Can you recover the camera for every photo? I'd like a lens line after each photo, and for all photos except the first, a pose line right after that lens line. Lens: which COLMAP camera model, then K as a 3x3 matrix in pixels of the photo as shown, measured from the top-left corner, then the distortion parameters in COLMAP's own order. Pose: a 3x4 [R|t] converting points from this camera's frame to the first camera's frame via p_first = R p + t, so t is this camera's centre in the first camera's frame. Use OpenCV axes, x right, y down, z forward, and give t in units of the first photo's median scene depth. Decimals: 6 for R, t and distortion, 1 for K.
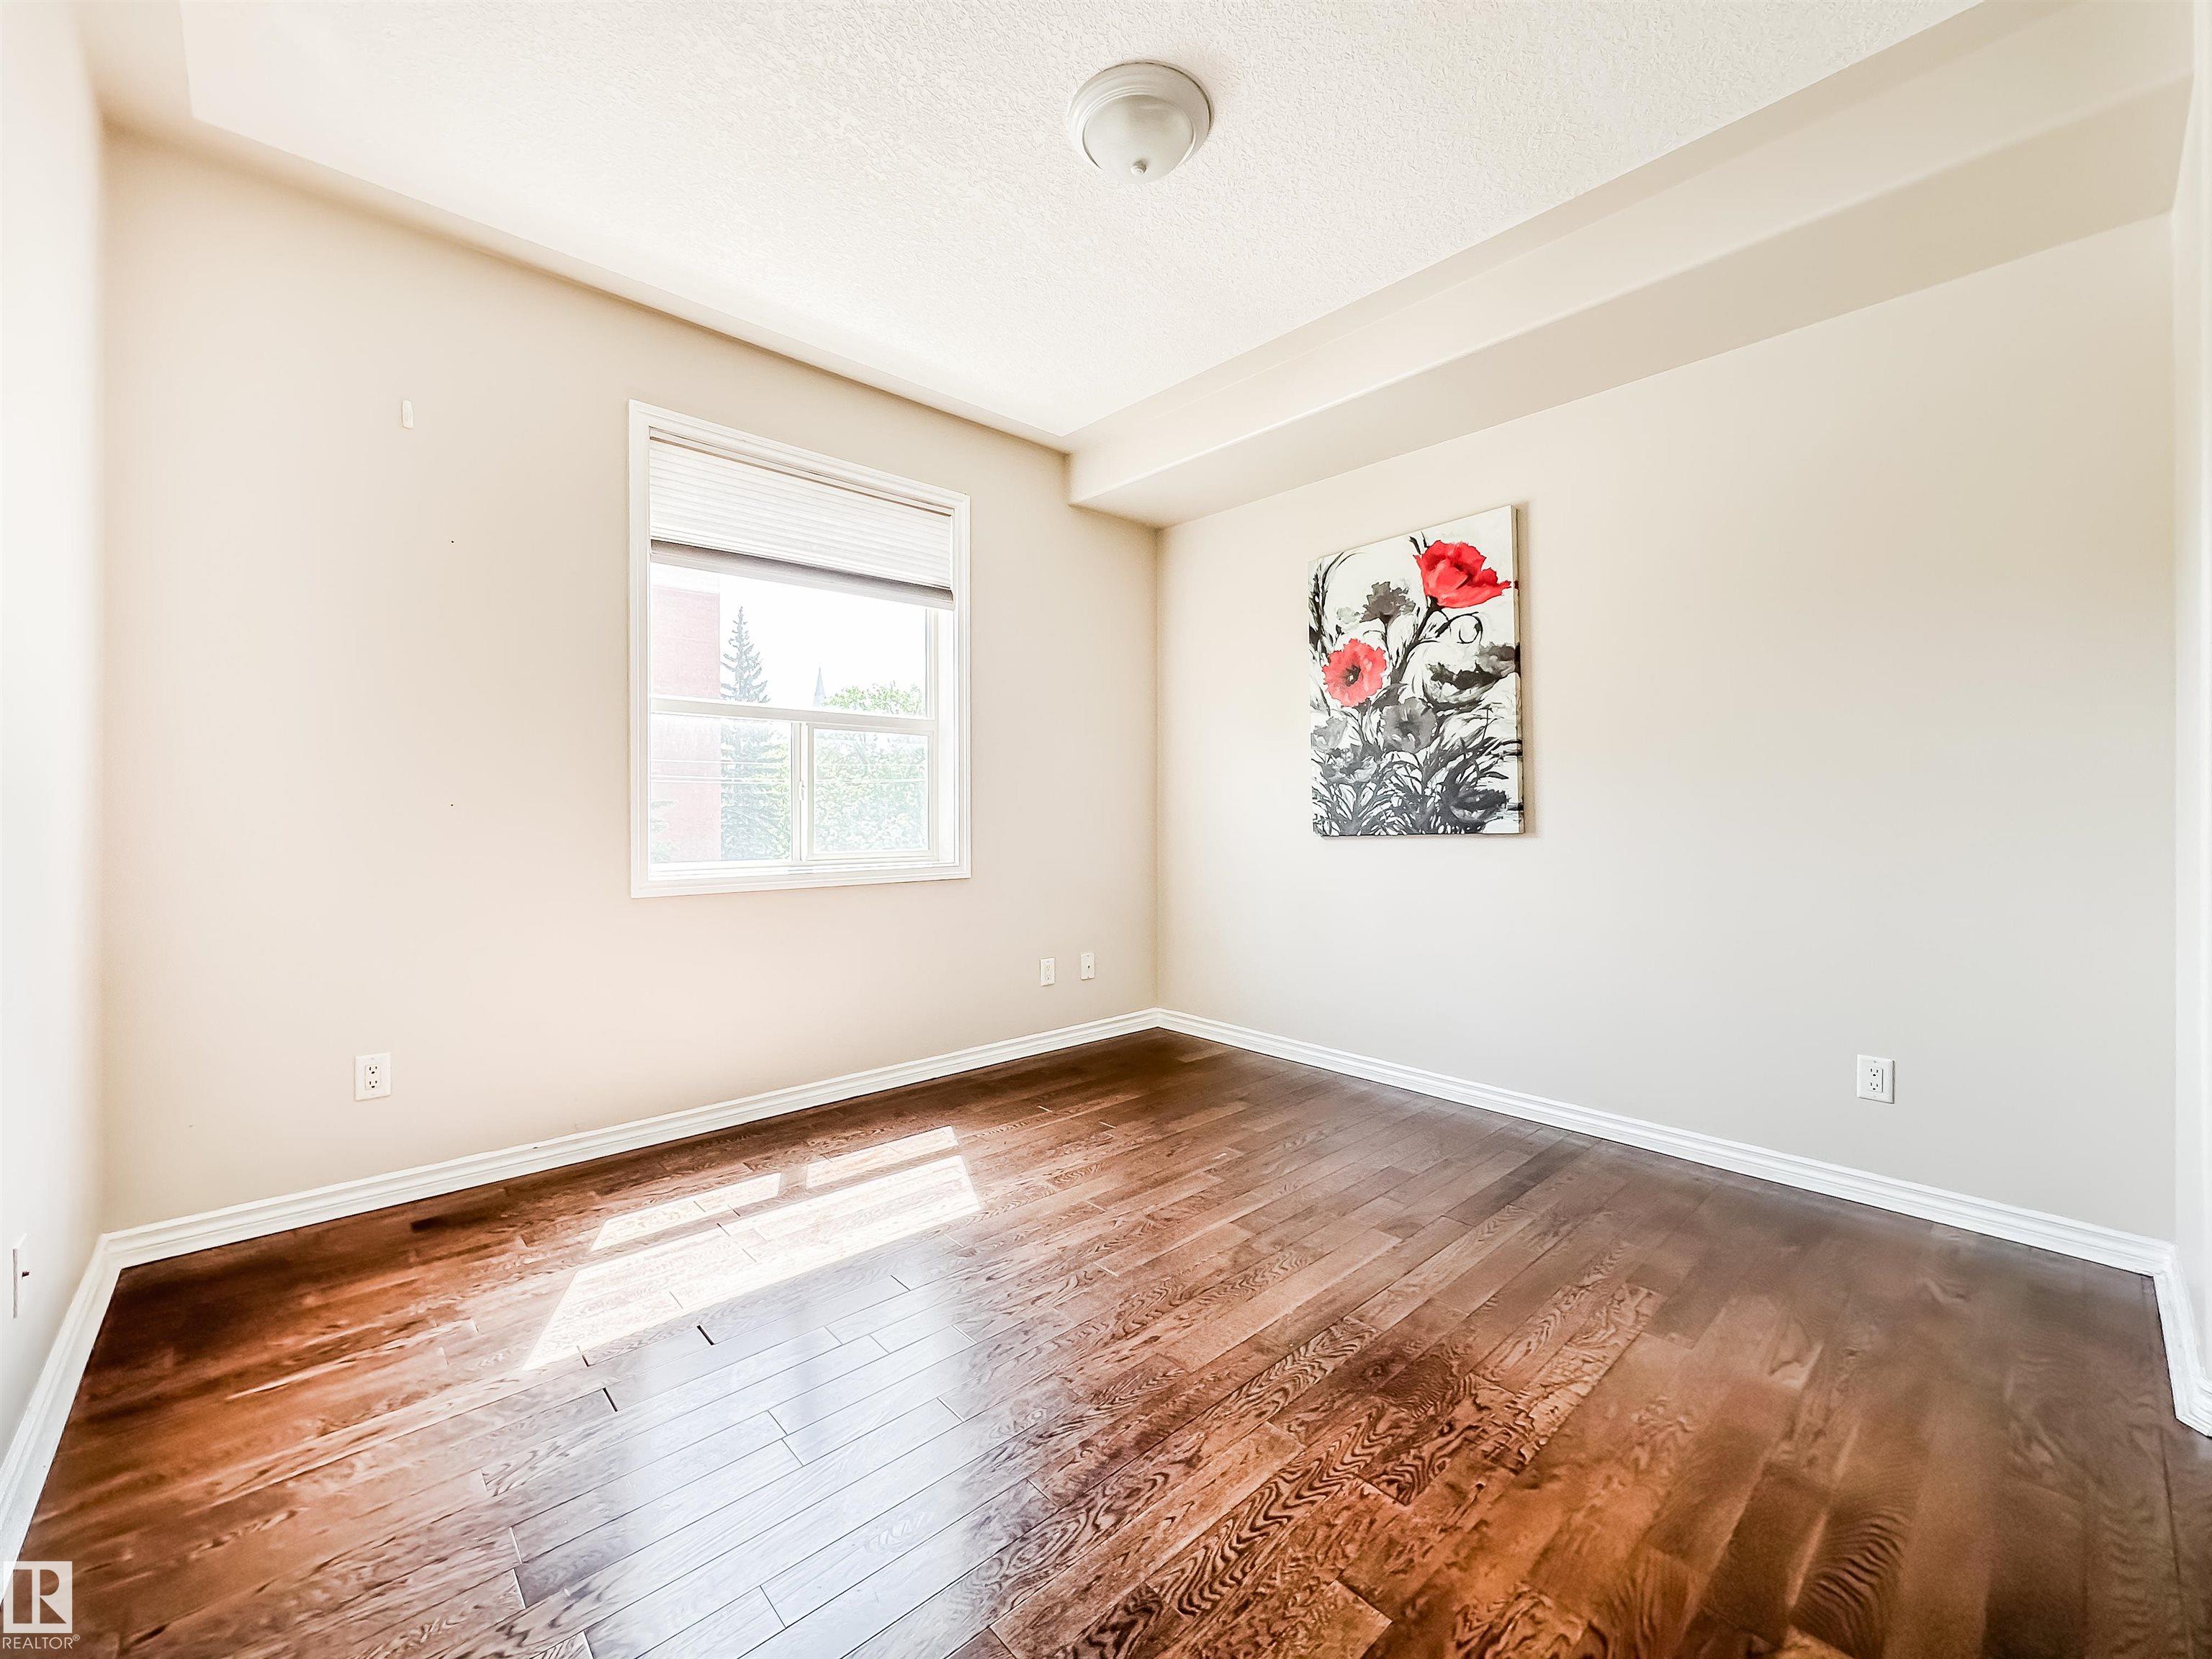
lens RADIAL K [[895.0, 0, 1112.4], [0, 895.0, 819.8], [0, 0, 1]] dist [-0.009117, 0.002705]
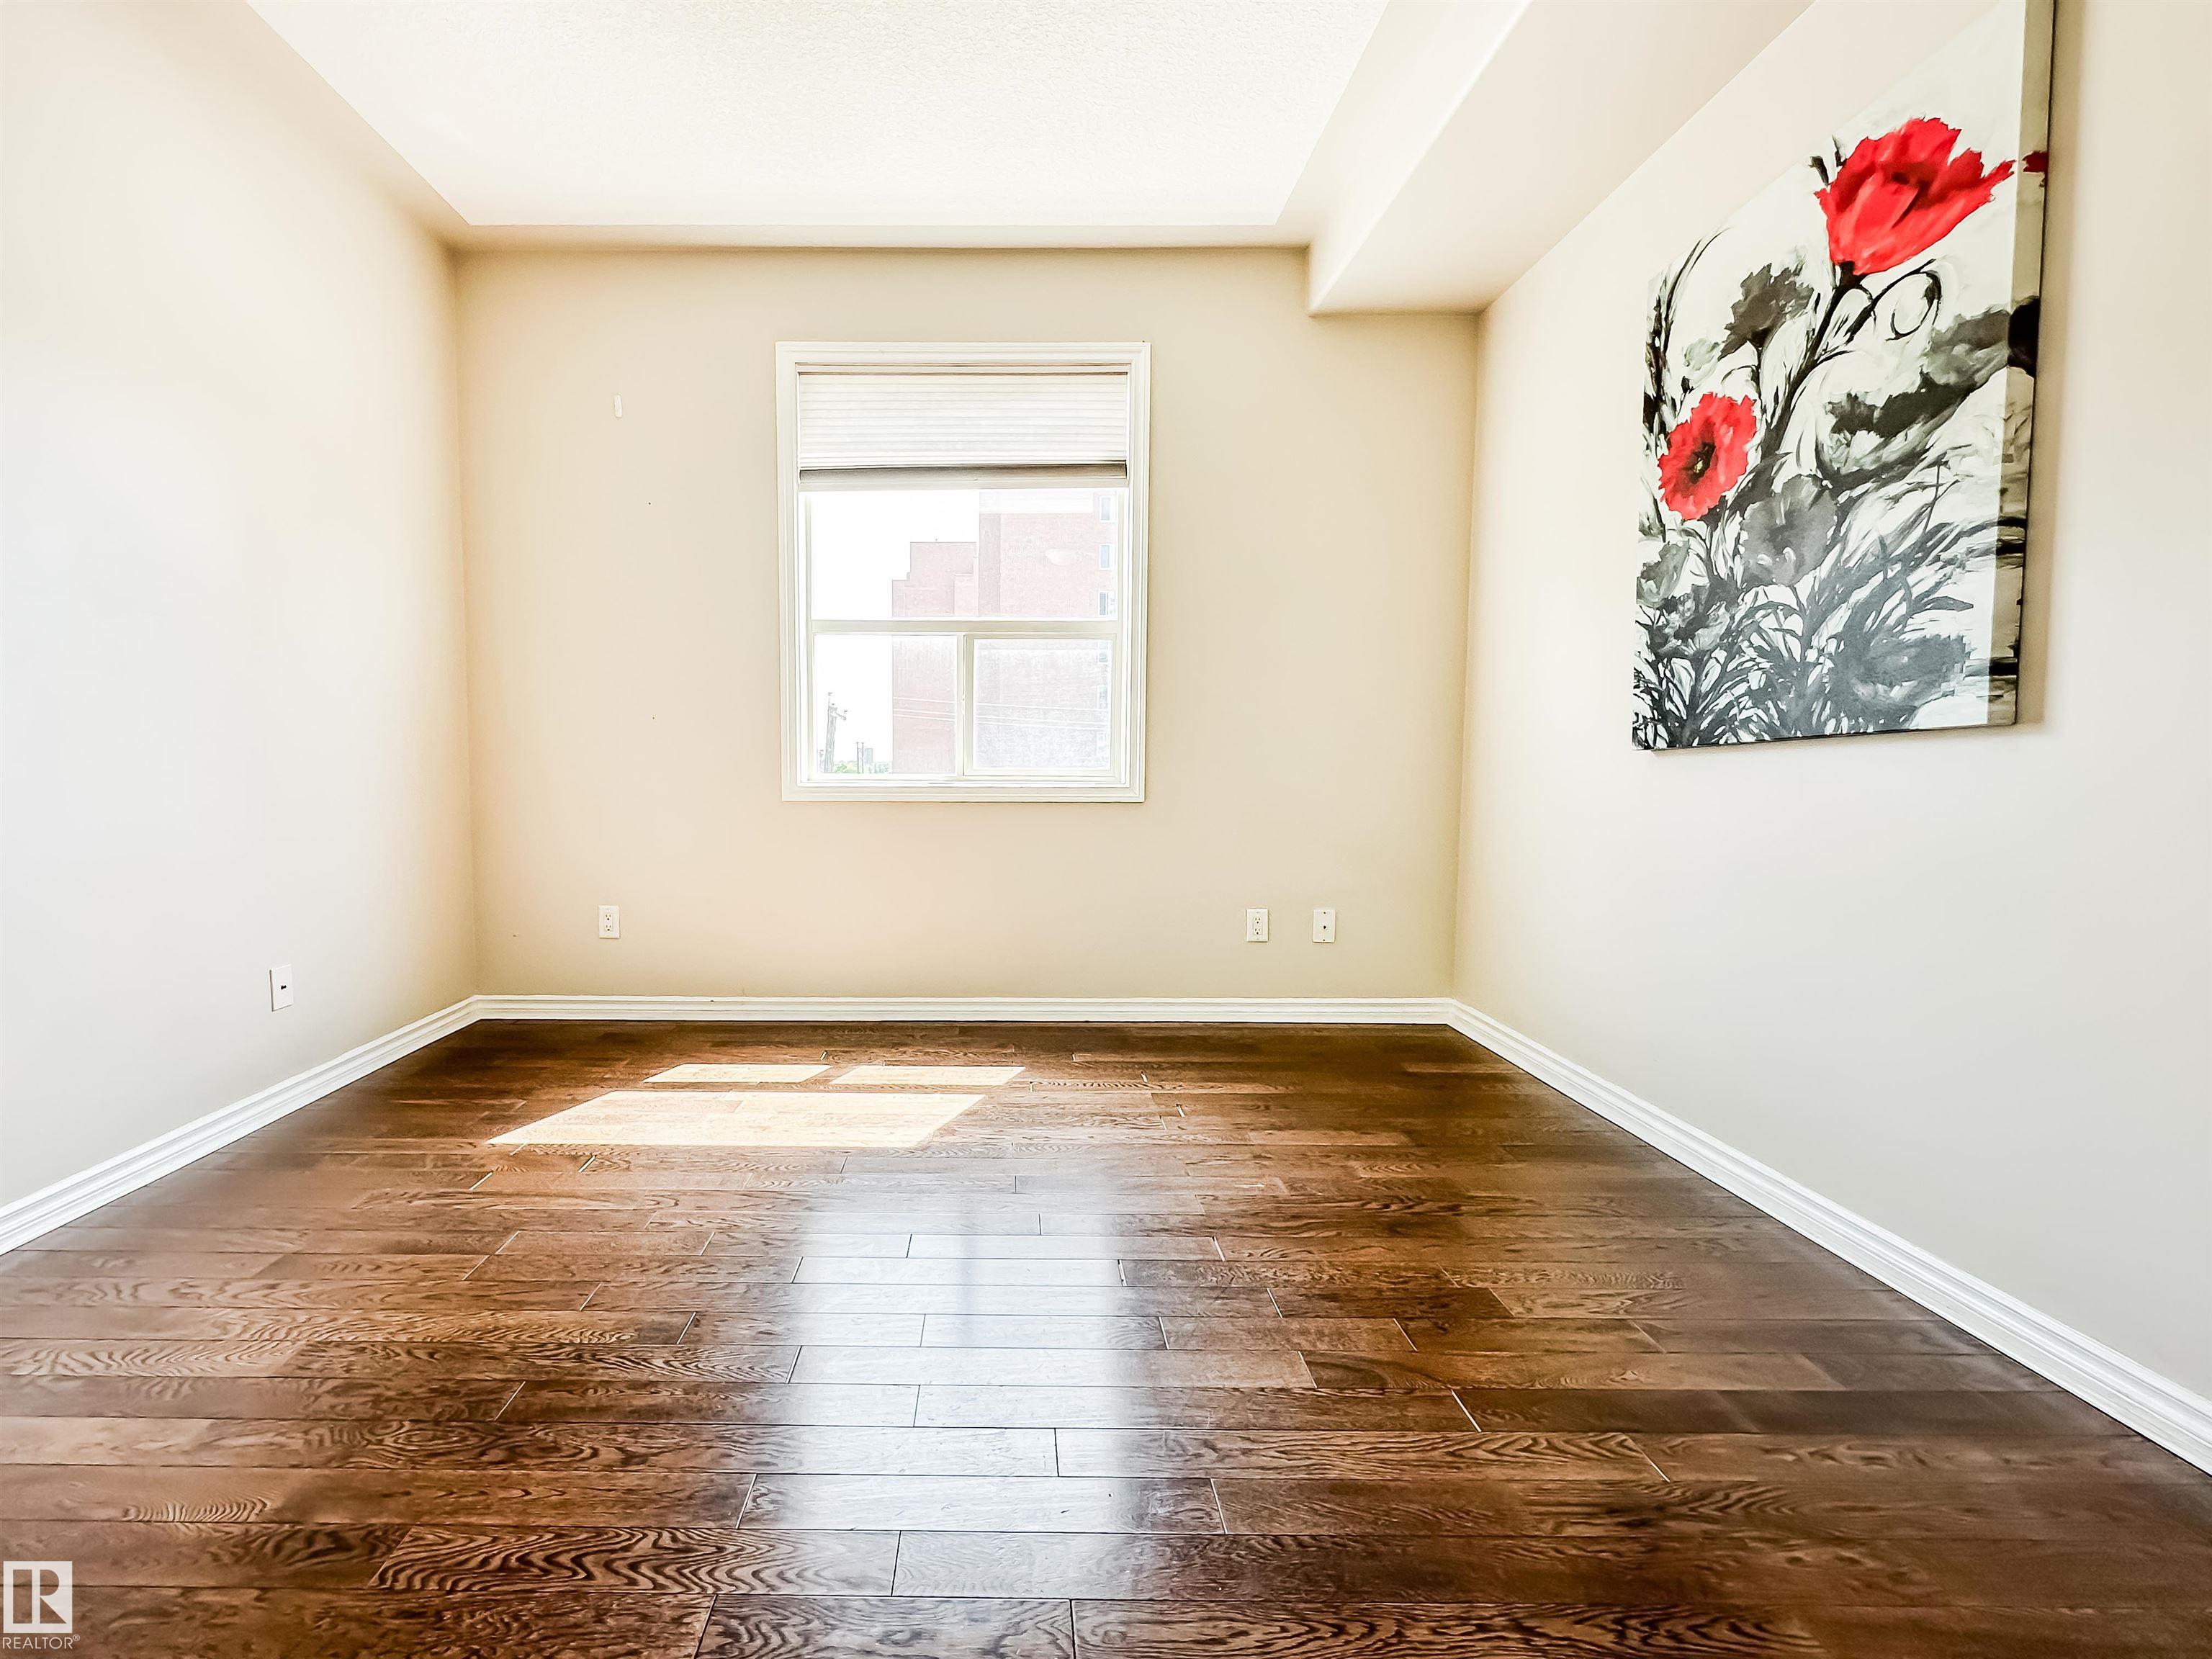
lens RADIAL K [[937.4, 0, 1101.2], [0, 937.4, 847.2], [0, 0, 1]] dist [-0.004153, 0.000261]
pose [[0.728646, 0.054445, -0.682724, 0.428700], [-0.008935, 0.997506, 0.070011, 0.045684], [0.684833, -0.044913, 0.727315, 0.315214]]
